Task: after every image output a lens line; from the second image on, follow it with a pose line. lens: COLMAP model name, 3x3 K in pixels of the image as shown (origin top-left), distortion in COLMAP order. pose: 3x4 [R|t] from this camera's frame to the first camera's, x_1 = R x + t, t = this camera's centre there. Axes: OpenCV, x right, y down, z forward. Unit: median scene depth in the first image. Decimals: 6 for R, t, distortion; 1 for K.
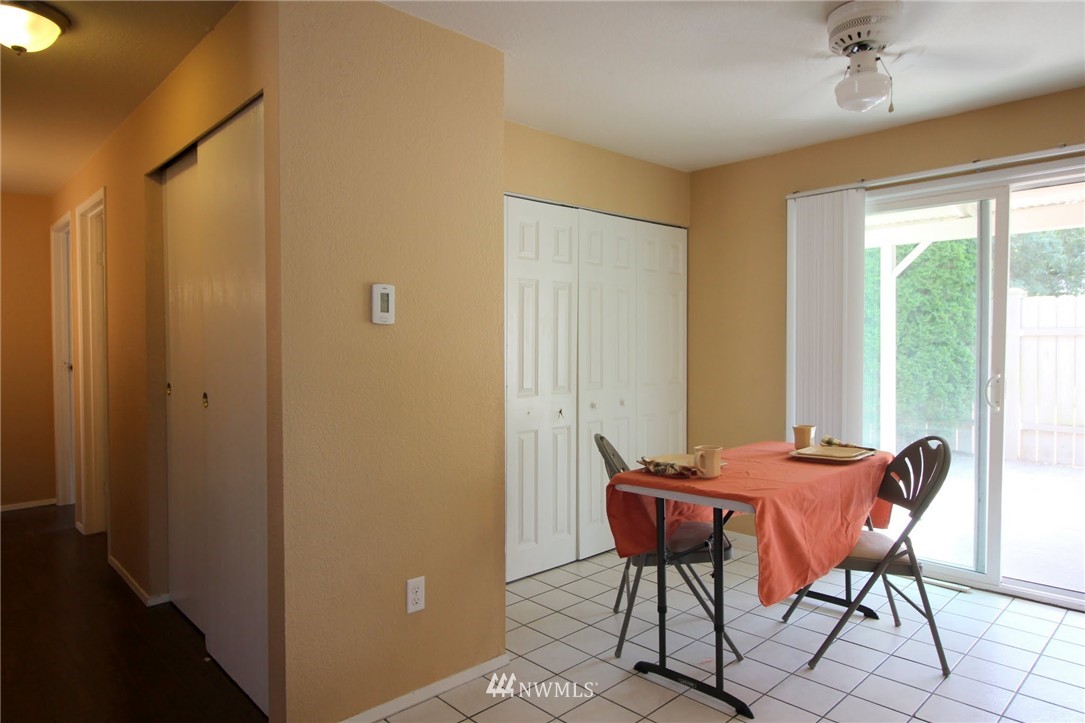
lens RADIAL K [[663.8, 0, 542.5], [0, 663.8, 361.5], [0, 0, 1]] dist [0.000677, 0.000656]
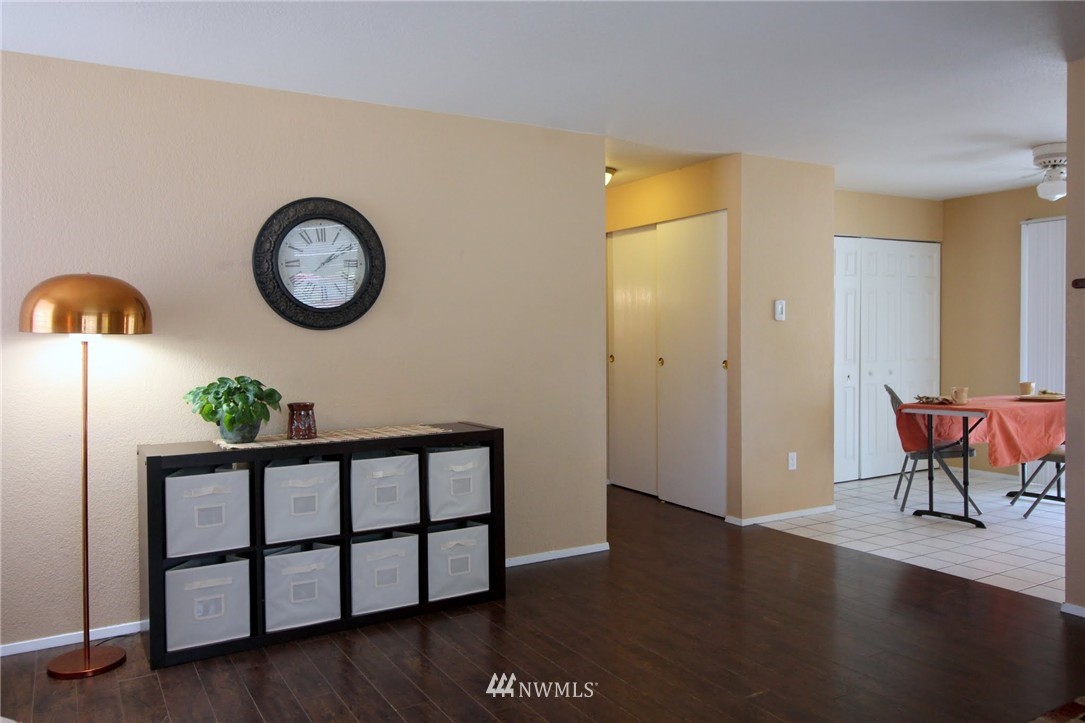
lens RADIAL K [[812.1, 0, 542.5], [0, 812.1, 361.5], [0, 0, 1]] dist [0.014058, -0.007317]
pose [[0.975617, 0.001083, -0.219476, -0.339078], [0.000257, 0.999981, 0.006078, 0.043825], [0.219478, -0.005986, 0.975599, -1.289538]]
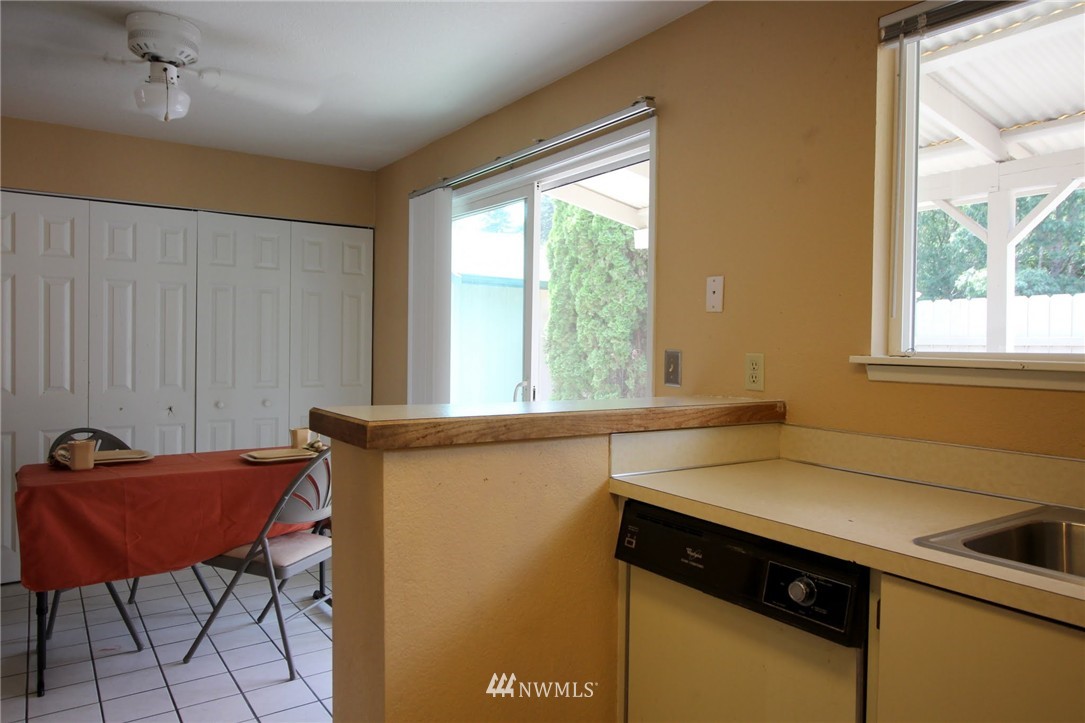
lens RADIAL K [[711.7, 0, 542.1], [0, 711.7, 350.5], [0, 0, 1]] dist [0.004389, 0.001225]
pose [[0.989174, 0.015813, -0.145891, 1.068058], [-0.019367, 0.999548, -0.022976, -0.000173], [0.145462, 0.025553, 0.989034, -0.008944]]
